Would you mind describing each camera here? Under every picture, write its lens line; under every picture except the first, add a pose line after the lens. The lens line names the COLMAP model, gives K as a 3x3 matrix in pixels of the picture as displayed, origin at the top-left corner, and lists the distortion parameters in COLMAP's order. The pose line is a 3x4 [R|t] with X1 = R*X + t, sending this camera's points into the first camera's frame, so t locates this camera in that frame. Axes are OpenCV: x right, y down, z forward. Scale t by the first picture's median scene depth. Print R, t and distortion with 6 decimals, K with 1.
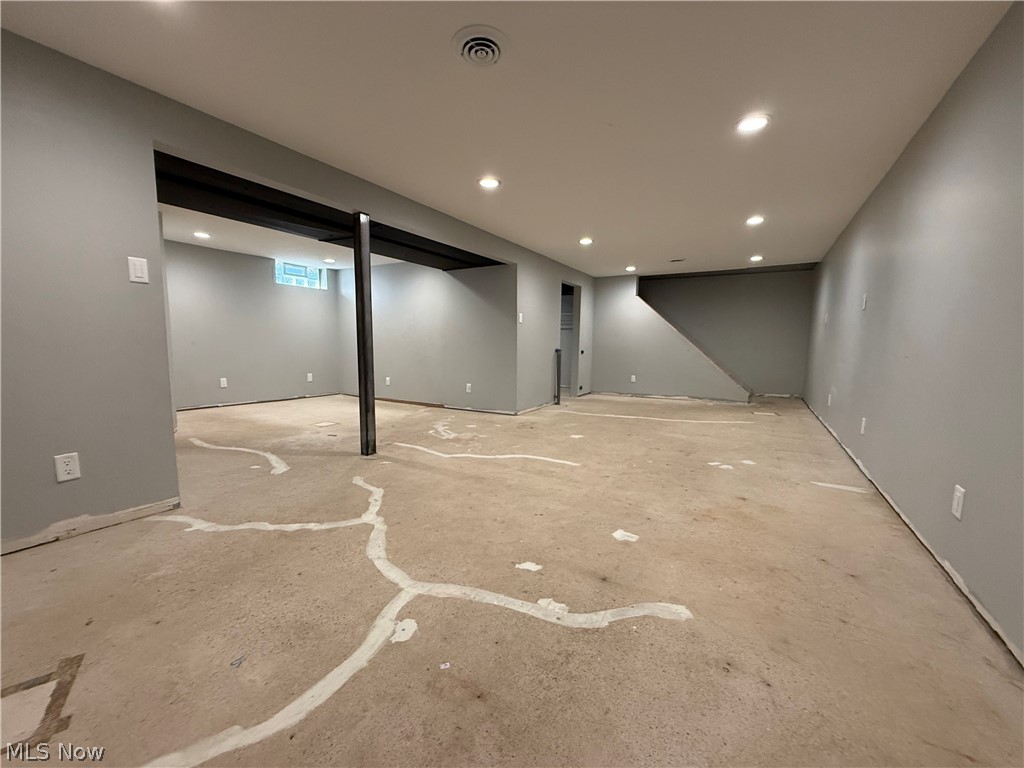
lens RADIAL K [[407.9, 0, 510.1], [0, 407.9, 384.9], [0, 0, 1]] dist [-0.000365, 0.000332]
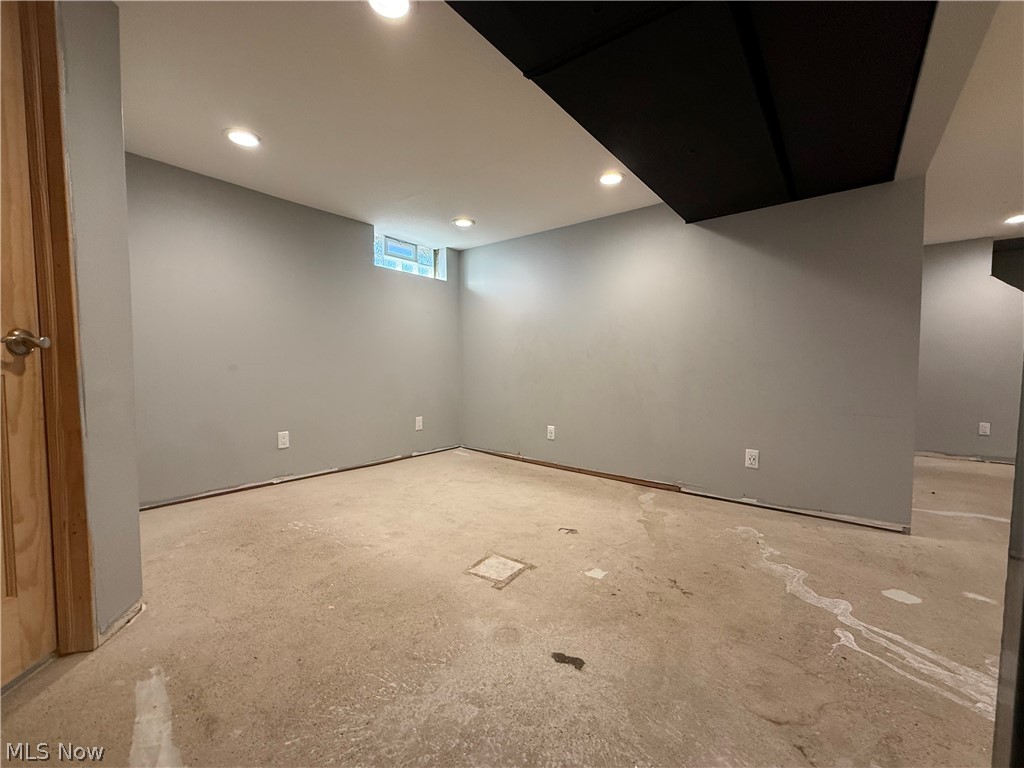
lens RADIAL K [[407.9, 0, 510.1], [0, 407.9, 384.9], [0, 0, 1]] dist [-0.000365, 0.000332]
pose [[0.990075, 0.000707, -0.140536, -0.284813], [-0.008443, 0.998480, -0.054458, -0.045296], [0.140284, 0.055104, 0.988577, 0.436802]]
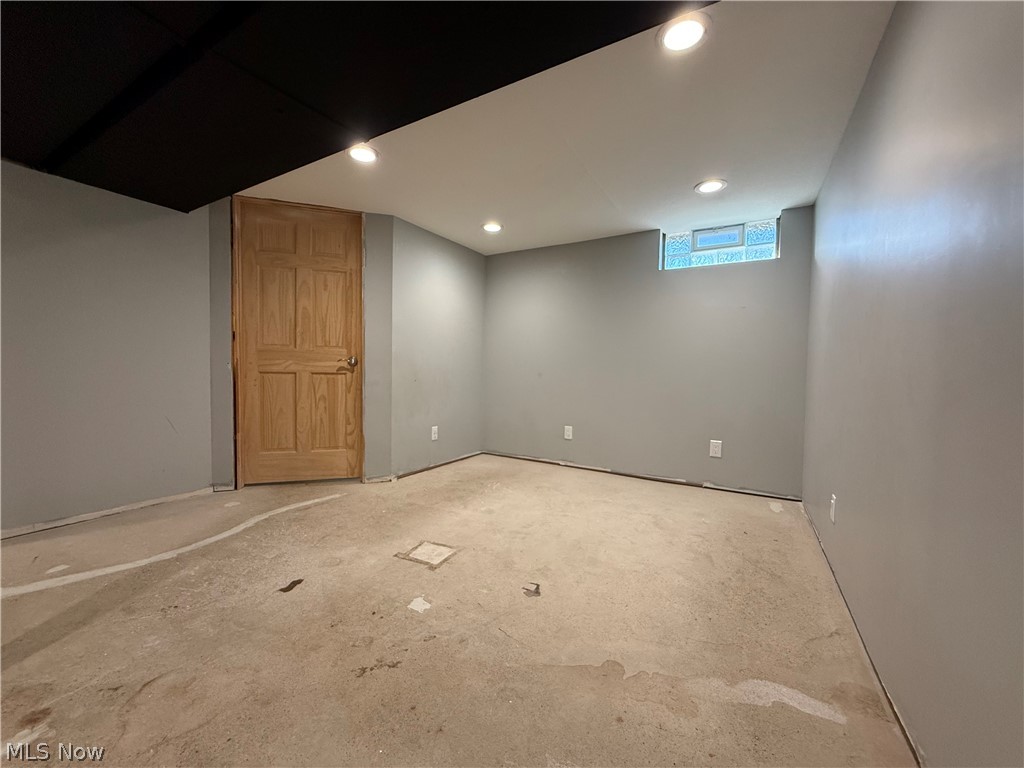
lens RADIAL K [[407.9, 0, 510.1], [0, 407.9, 384.9], [0, 0, 1]] dist [-0.000365, 0.000332]
pose [[0.012278, 0.022740, -0.999666, -0.009739], [-0.120776, 0.992456, 0.021093, -0.077732], [0.992604, 0.120476, 0.014932, 0.776290]]
